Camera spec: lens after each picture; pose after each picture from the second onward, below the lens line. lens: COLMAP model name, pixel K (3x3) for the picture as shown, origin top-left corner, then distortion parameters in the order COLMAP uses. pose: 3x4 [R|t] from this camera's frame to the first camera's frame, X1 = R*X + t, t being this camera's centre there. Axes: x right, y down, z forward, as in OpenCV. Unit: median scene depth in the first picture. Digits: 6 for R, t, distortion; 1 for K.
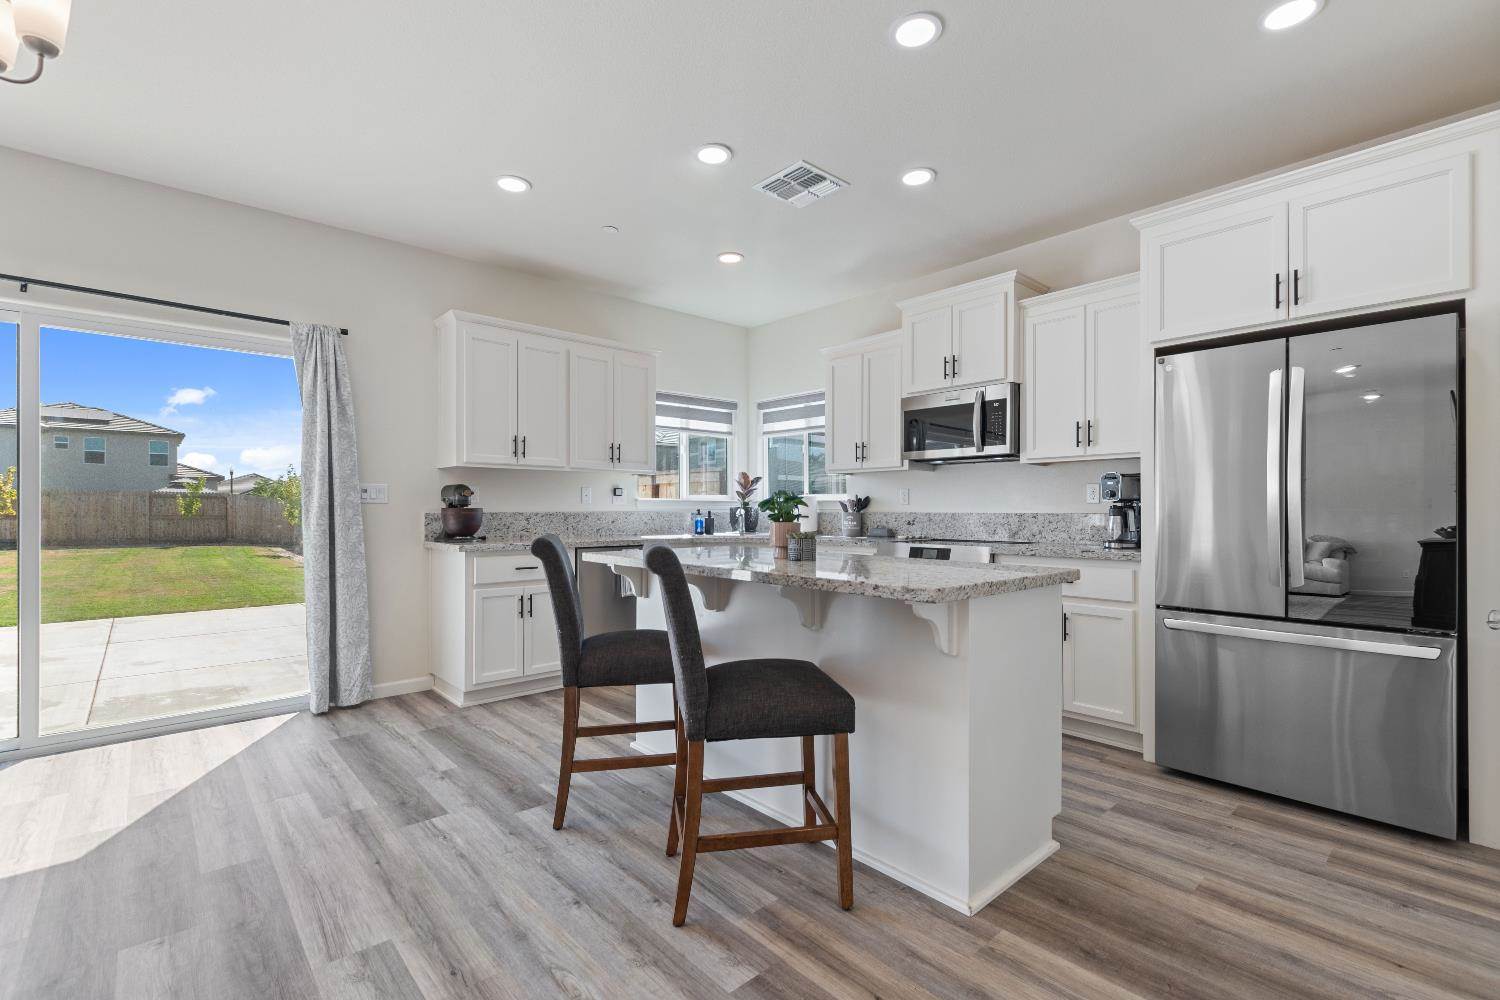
lens RADIAL K [[683.6, 0, 749.0], [0, 683.6, 513.1], [0, 0, 1]] dist [0.002978, -0.000177]
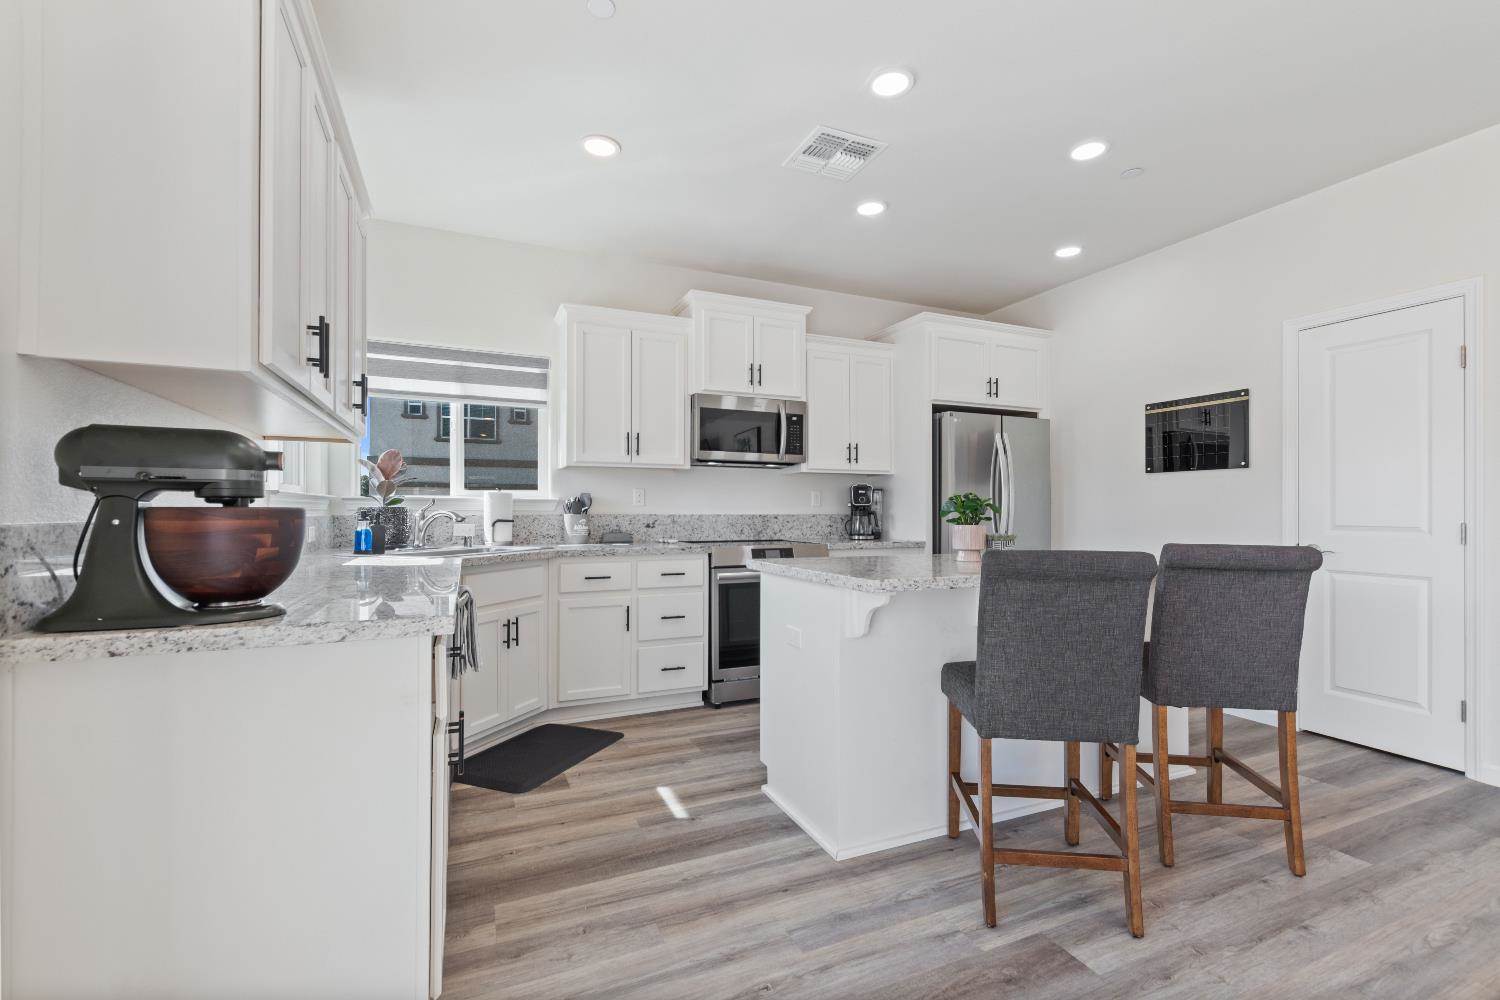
lens RADIAL K [[647.4, 0, 753.3], [0, 647.4, 510.5], [0, 0, 1]] dist [0.005239, -0.002850]
pose [[0.302582, -0.001288, 0.953122, -0.616907], [0.002946, 0.999996, 0.000416, -0.006553], [-0.953119, 0.002682, 0.302584, 0.669016]]
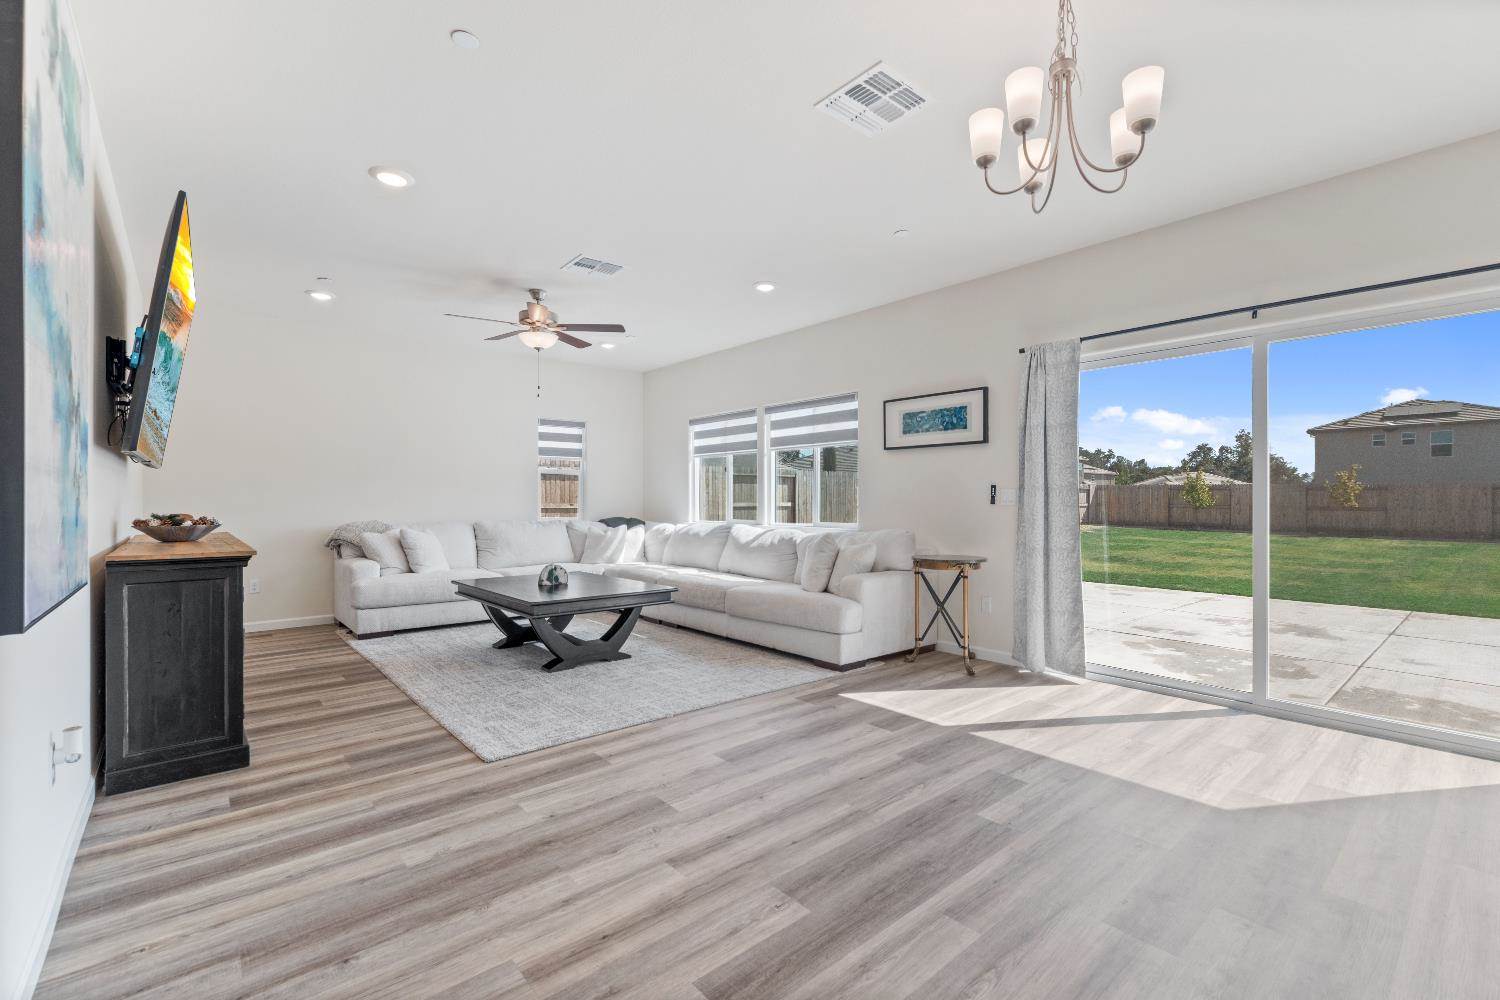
lens RADIAL K [[647.4, 0, 762.8], [0, 647.4, 503.0], [0, 0, 1]] dist [0.005239, -0.002850]
pose [[-0.008509, 0.001844, -0.999962, 0.053467], [-0.006128, 0.999979, 0.001896, -0.000586], [0.999945, 0.006144, -0.008498, 0.126961]]
